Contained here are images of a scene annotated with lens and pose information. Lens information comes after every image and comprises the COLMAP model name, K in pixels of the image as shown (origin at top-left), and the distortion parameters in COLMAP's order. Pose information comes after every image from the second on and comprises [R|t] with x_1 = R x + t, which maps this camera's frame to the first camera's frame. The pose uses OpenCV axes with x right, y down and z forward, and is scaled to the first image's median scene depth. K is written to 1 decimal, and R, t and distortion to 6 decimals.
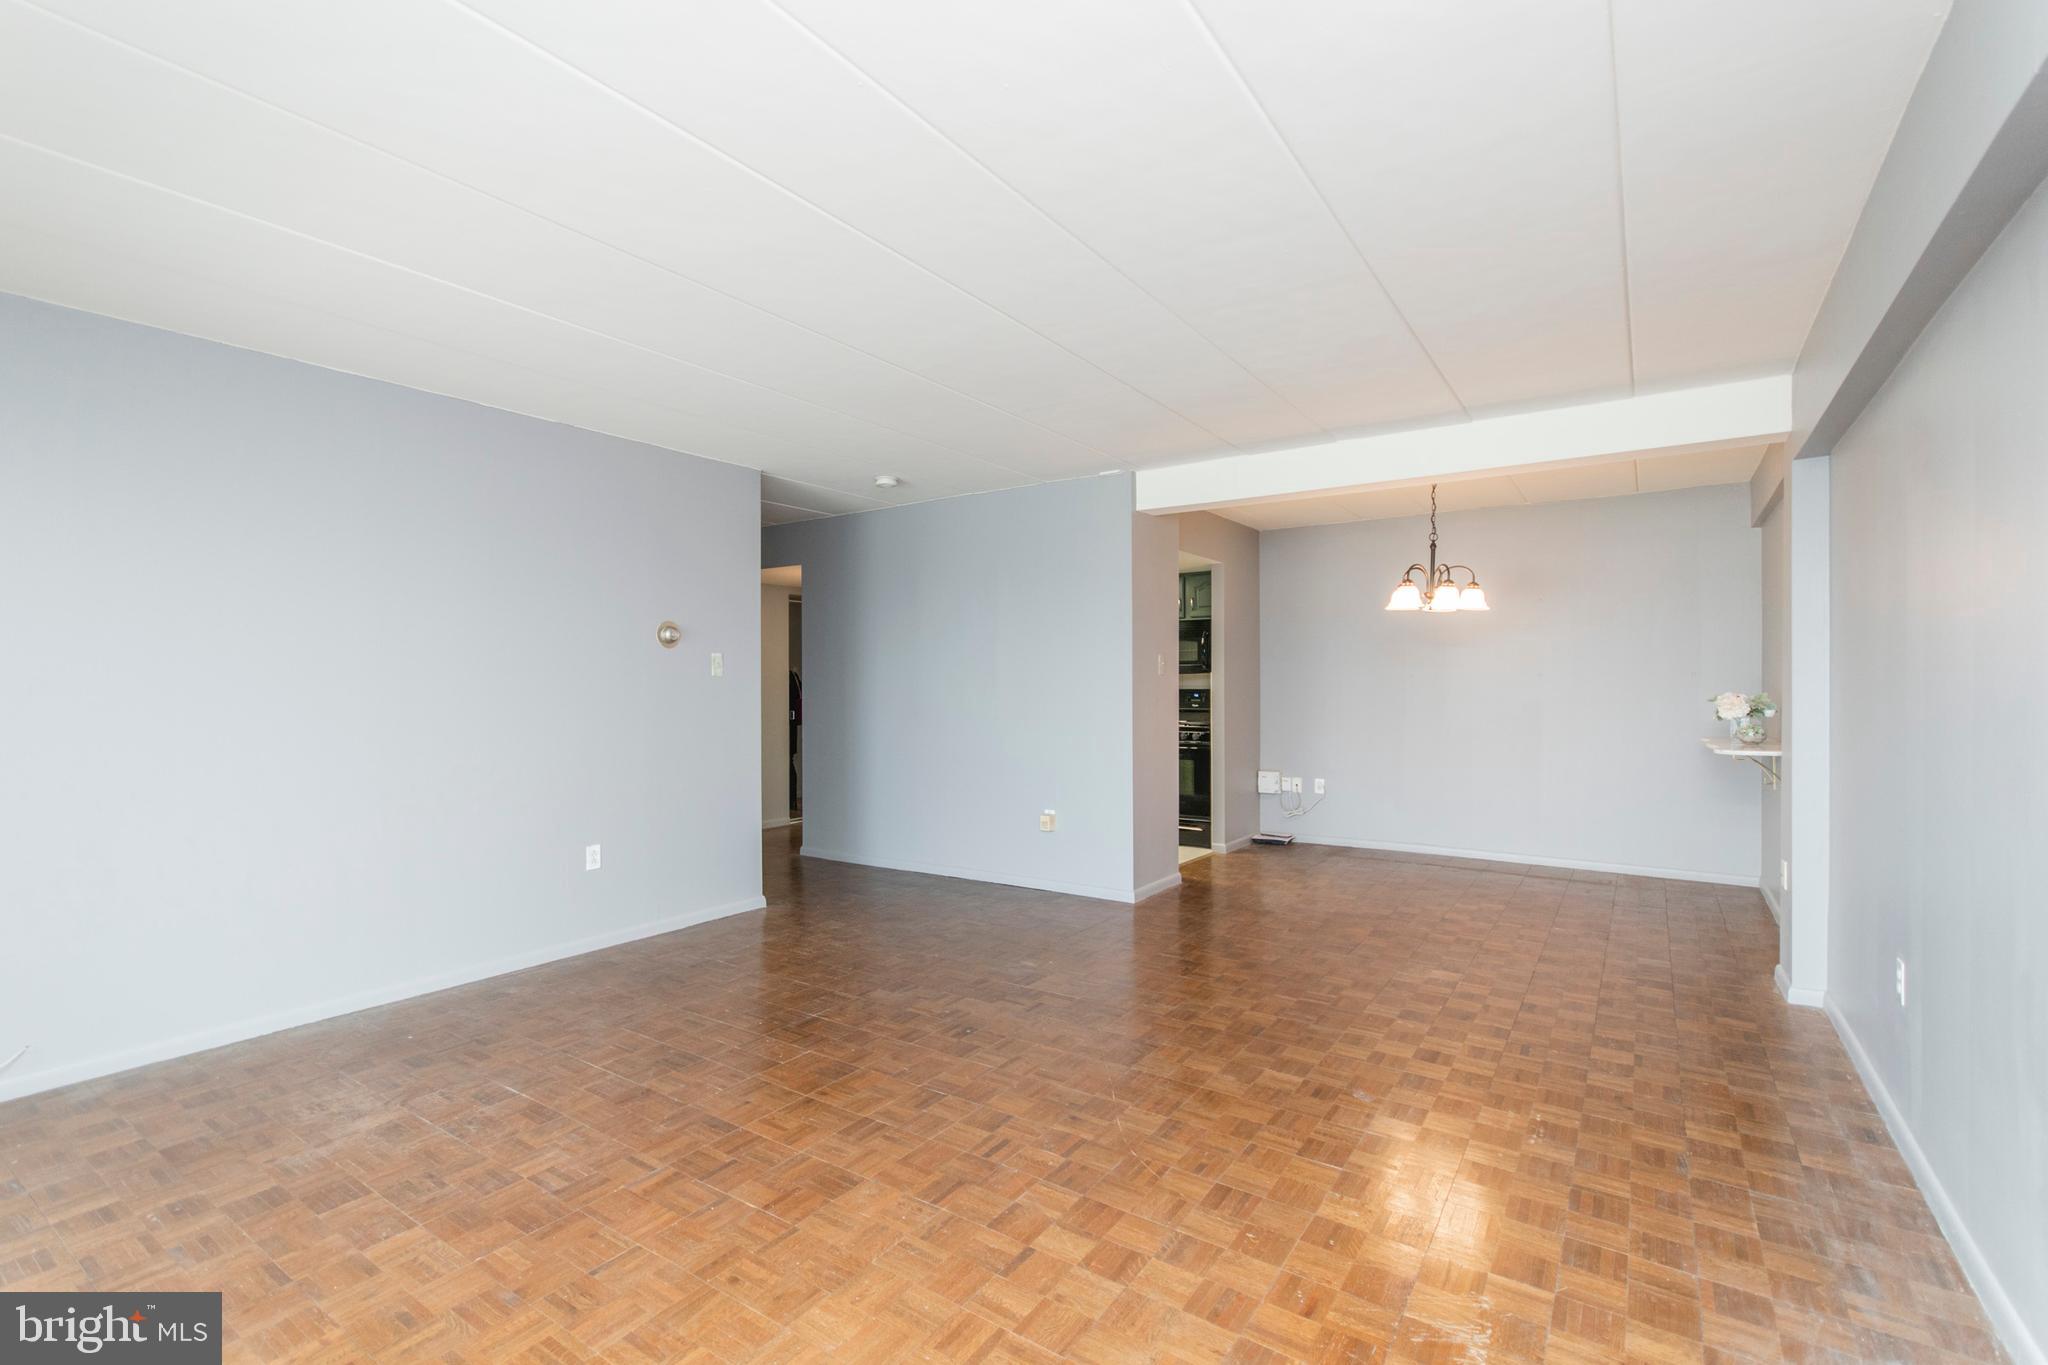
lens RADIAL K [[909.9, 0, 997.4], [0, 909.9, 683.5], [0, 0, 1]] dist [-0.001269, -0.000139]
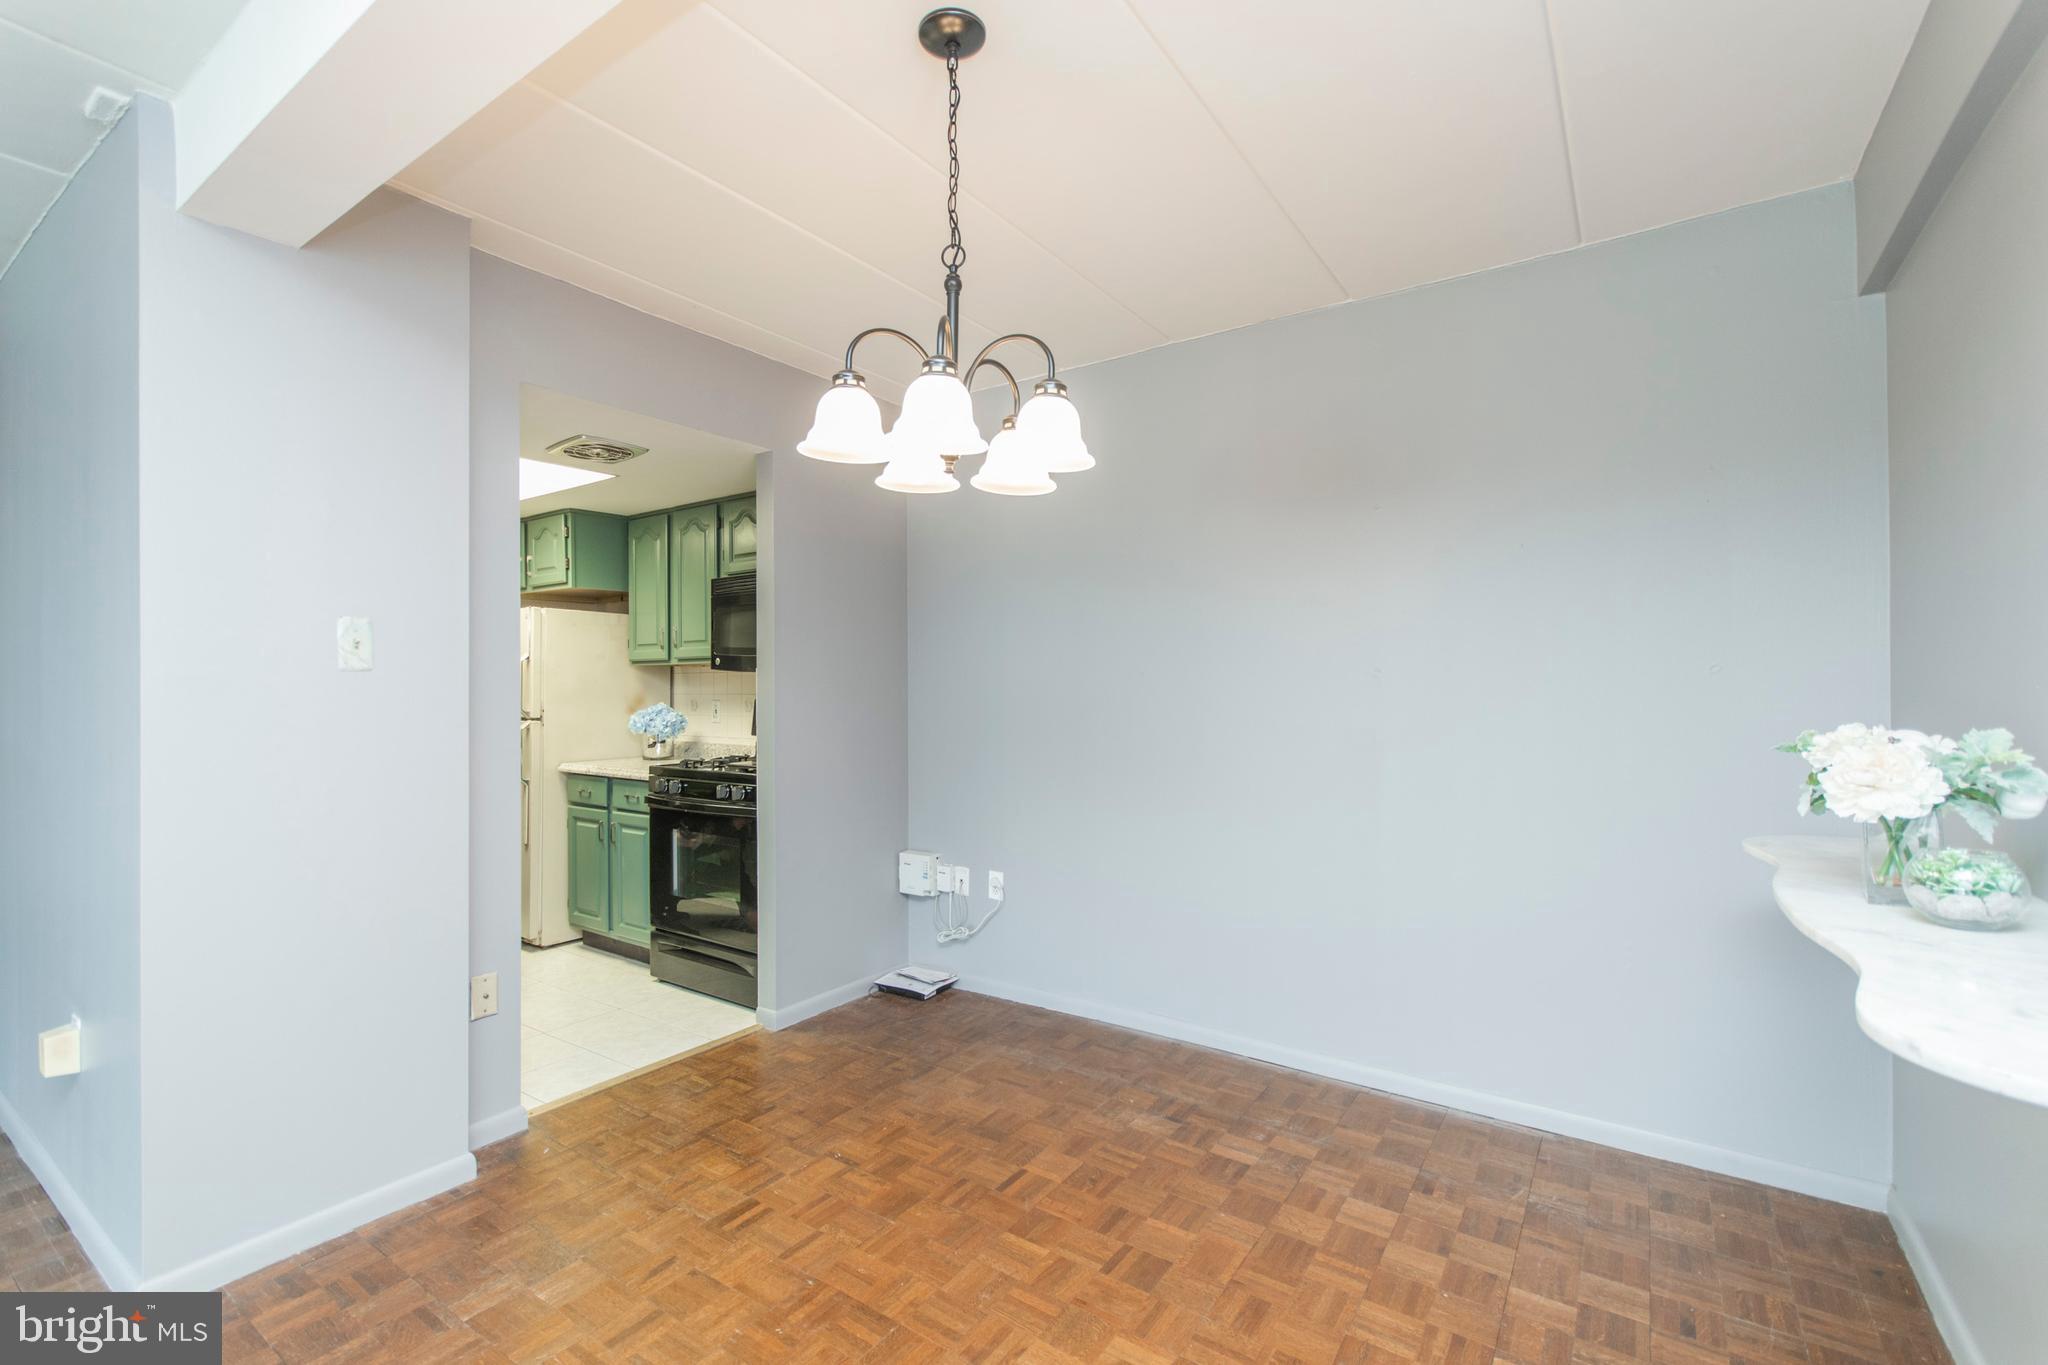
lens RADIAL K [[909.9, 0, 997.4], [0, 909.9, 683.5], [0, 0, 1]] dist [-0.001269, -0.000139]
pose [[0.999927, 0.000674, 0.012070, 0.349901], [-0.000595, 0.999978, -0.006558, -0.001113], [-0.012074, 0.006551, 0.999906, 0.473419]]
